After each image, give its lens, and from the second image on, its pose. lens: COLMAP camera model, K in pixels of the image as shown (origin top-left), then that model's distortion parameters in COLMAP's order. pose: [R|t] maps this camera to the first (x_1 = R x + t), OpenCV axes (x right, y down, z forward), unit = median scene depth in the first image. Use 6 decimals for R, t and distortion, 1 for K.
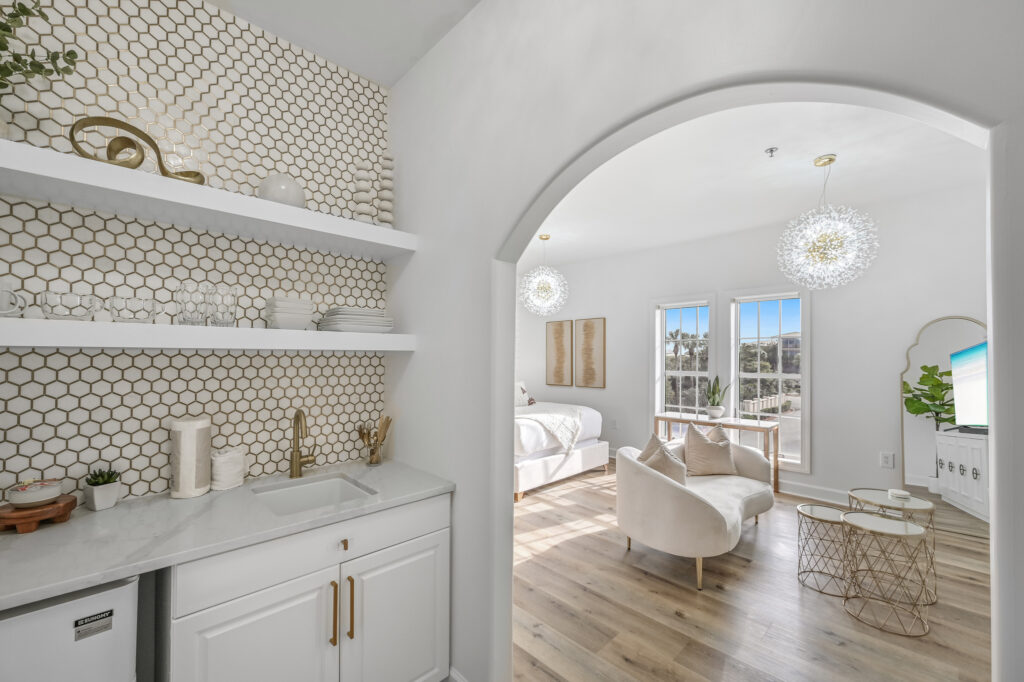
lens RADIAL K [[408.3, 0, 510.1], [0, 408.3, 351.6], [0, 0, 1]] dist [-0.002703, -0.000261]
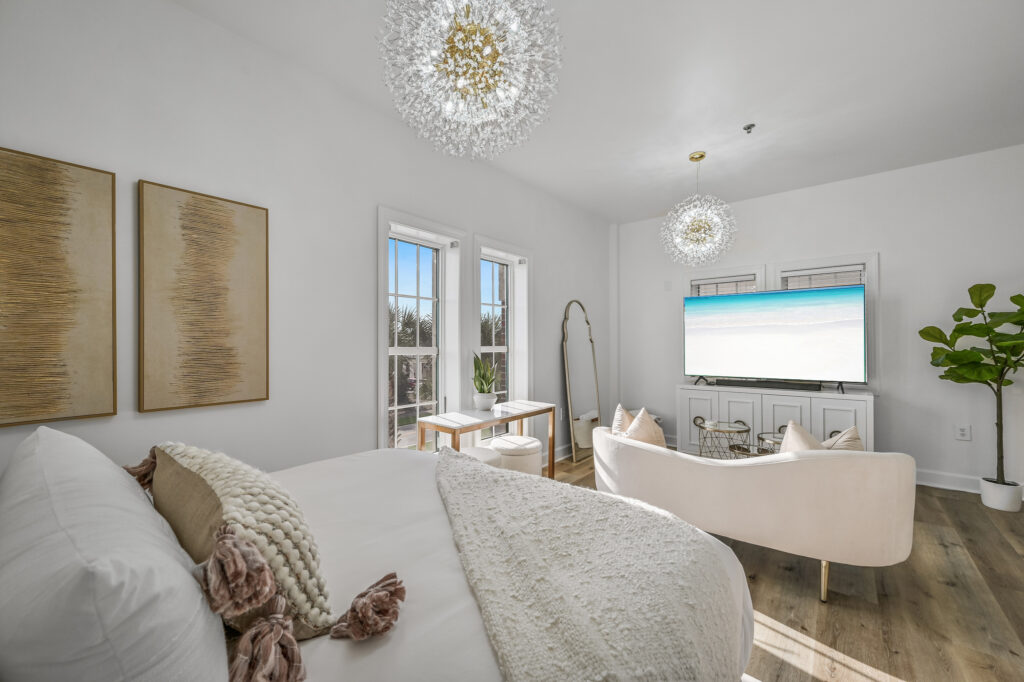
lens RADIAL K [[399.4, 0, 512.0], [0, 399.4, 341.0], [0, 0, 1]] dist [-0.001525, -0.000085]
pose [[-0.110228, -0.002335, 0.993904, -0.188746], [-0.015530, 0.999879, 0.000626, 0.039455], [-0.993785, -0.015366, -0.110251, 0.997993]]
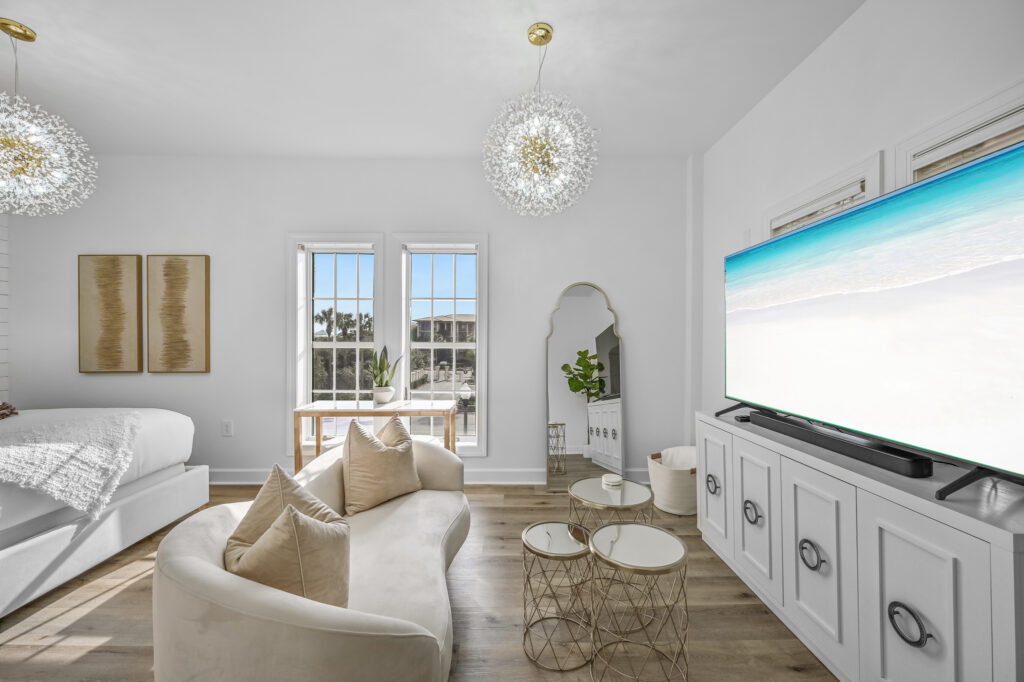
lens RADIAL K [[399.4, 0, 512.0], [0, 399.4, 341.0], [0, 0, 1]] dist [-0.001525, -0.000085]
pose [[0.685525, -0.005253, 0.728030, 0.134096], [-0.009880, 0.999815, 0.016518, 0.034613], [-0.727982, -0.018516, 0.685346, 0.327786]]
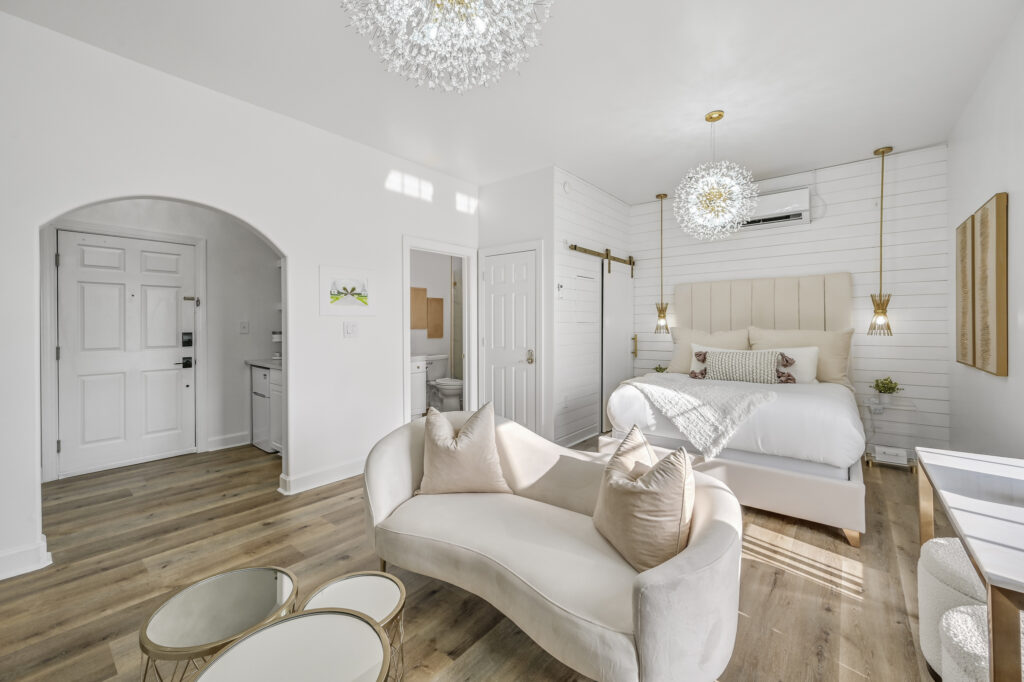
lens RADIAL K [[409.0, 0, 514.5], [0, 409.0, 327.5], [0, 0, 1]] dist [0.001506, 0.000271]
pose [[0.114825, 0.003975, -0.993378, 0.680280], [0.016776, 0.999842, 0.005940, 0.039079], [0.993244, -0.017347, 0.114740, 0.604733]]
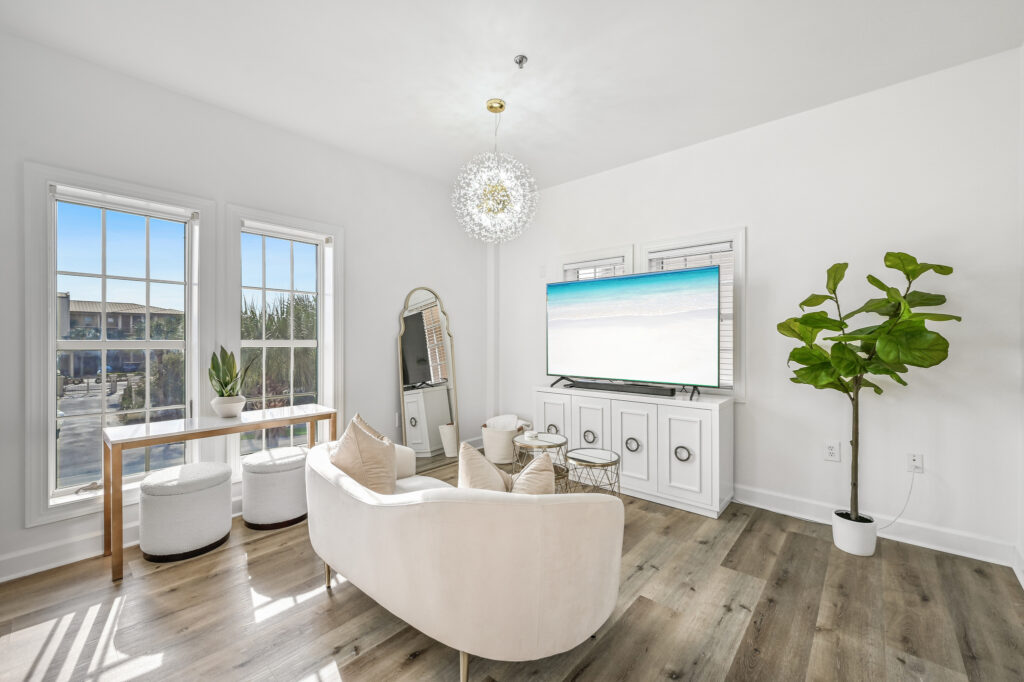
lens RADIAL K [[406.1, 0, 515.8], [0, 406.1, 340.3], [0, 0, 1]] dist [0.000381, -0.000035]
pose [[-0.085728, -0.011768, 0.996249, -0.108024], [-0.018671, 0.999774, 0.010203, 0.036799], [-0.996144, -0.017726, -0.085928, 0.619674]]
